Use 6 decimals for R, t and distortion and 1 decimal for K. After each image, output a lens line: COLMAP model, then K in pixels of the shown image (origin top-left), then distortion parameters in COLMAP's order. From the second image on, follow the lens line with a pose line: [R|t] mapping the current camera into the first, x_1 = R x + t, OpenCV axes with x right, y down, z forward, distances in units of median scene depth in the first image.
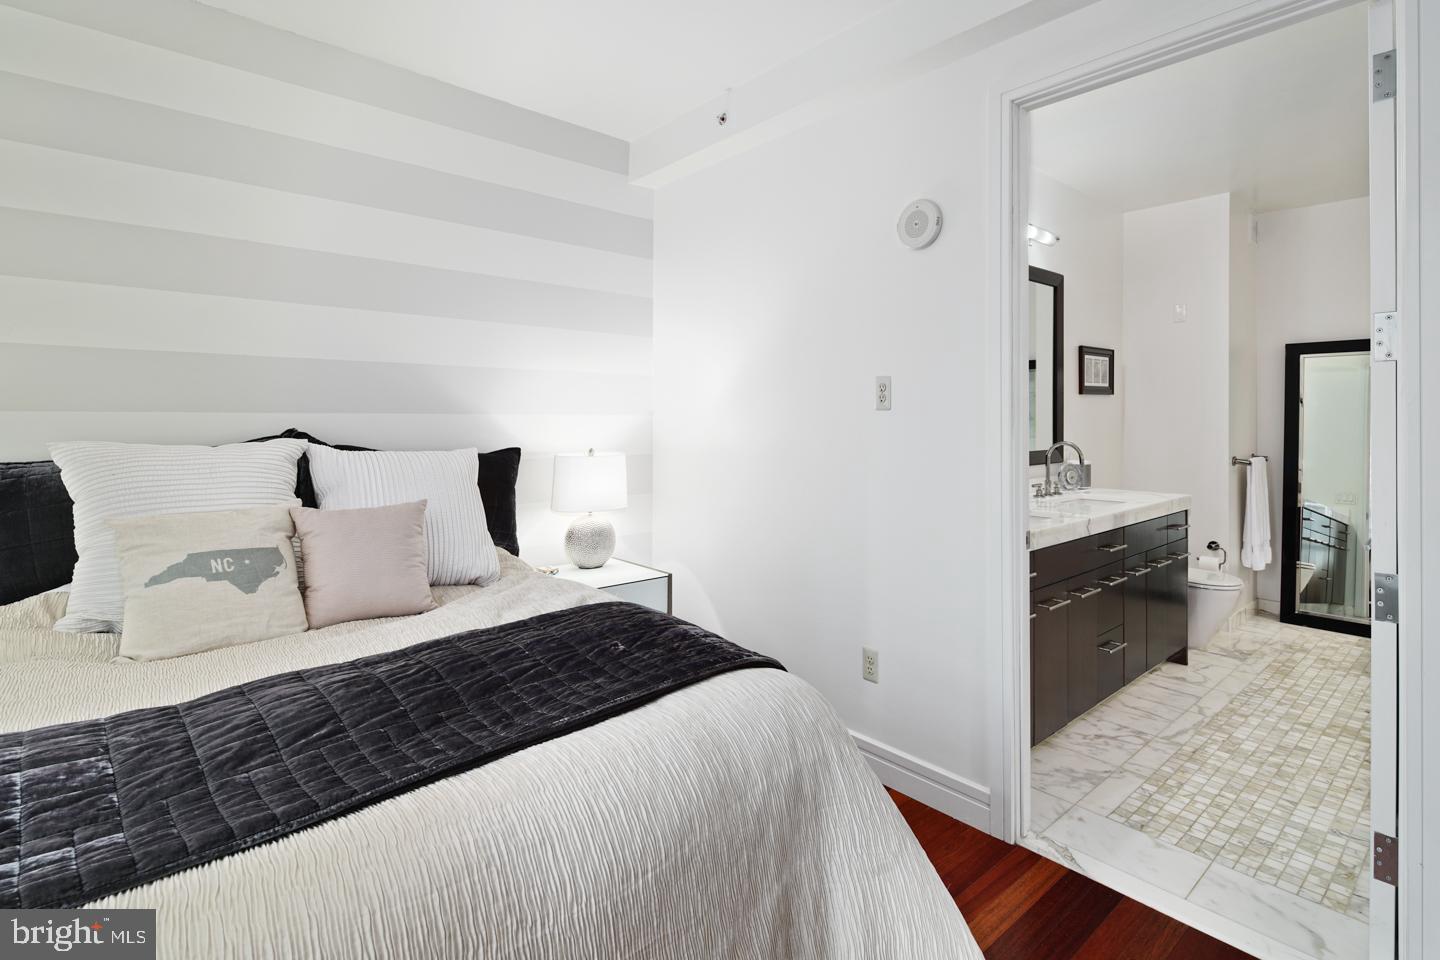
lens RADIAL K [[703.3, 0, 716.9], [0, 703.3, 405.6], [0, 0, 1]] dist [-0.002816, -0.000928]
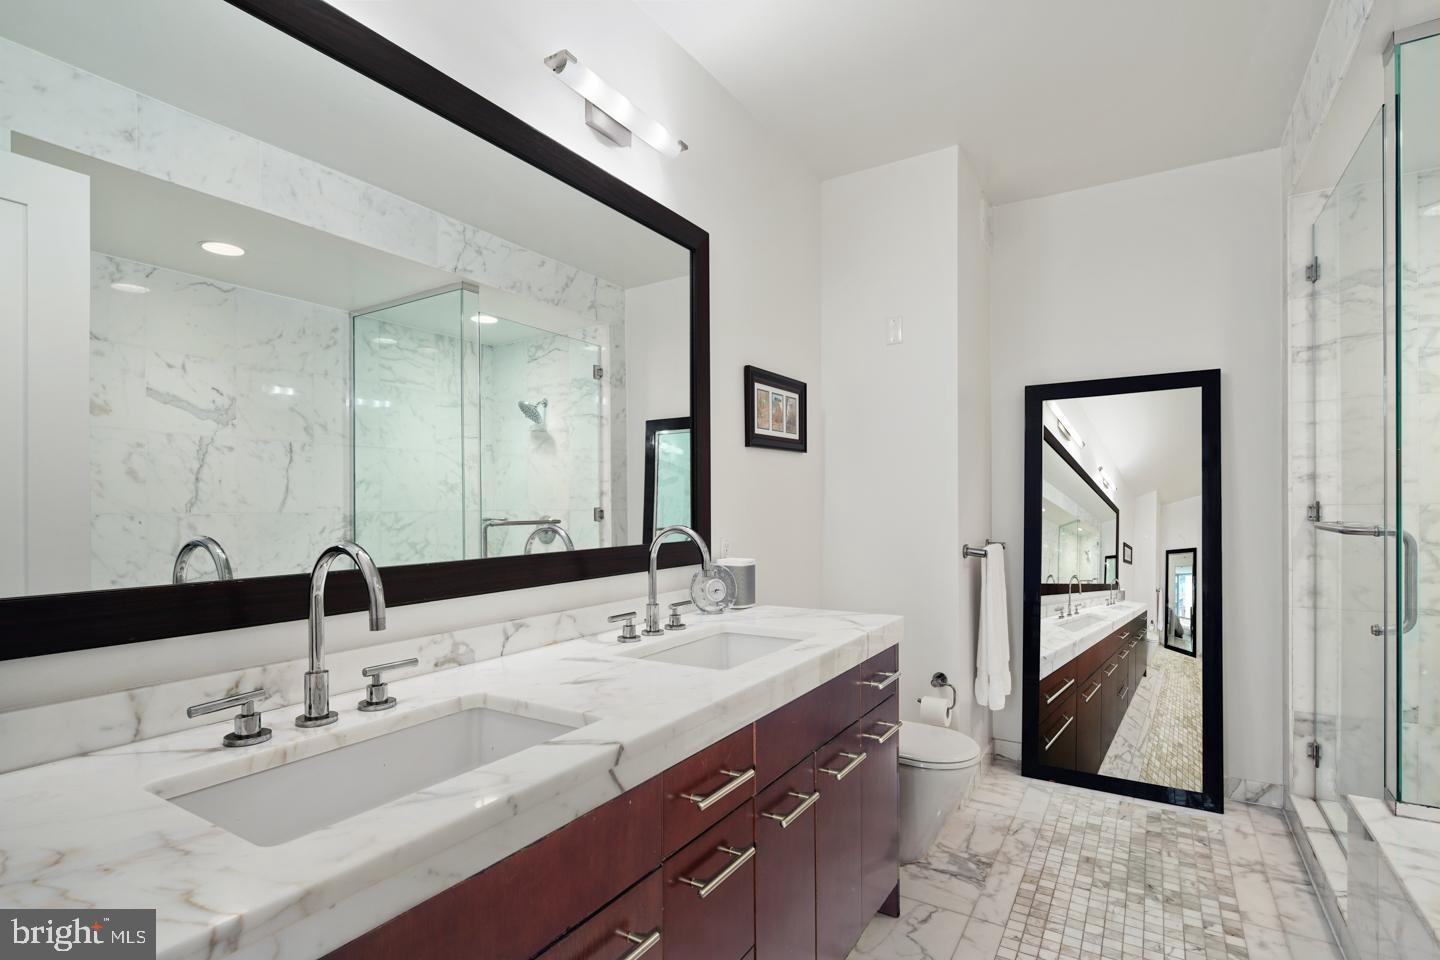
lens RADIAL K [[696.2, 0, 720.4], [0, 696.2, 482.9], [0, 0, 1]] dist [0.000880, -0.000871]
pose [[0.954200, 0.004847, 0.299131, 0.314907], [-0.000109, 0.999874, -0.015852, 0.024160], [-0.299171, 0.015094, 0.954080, 0.435511]]
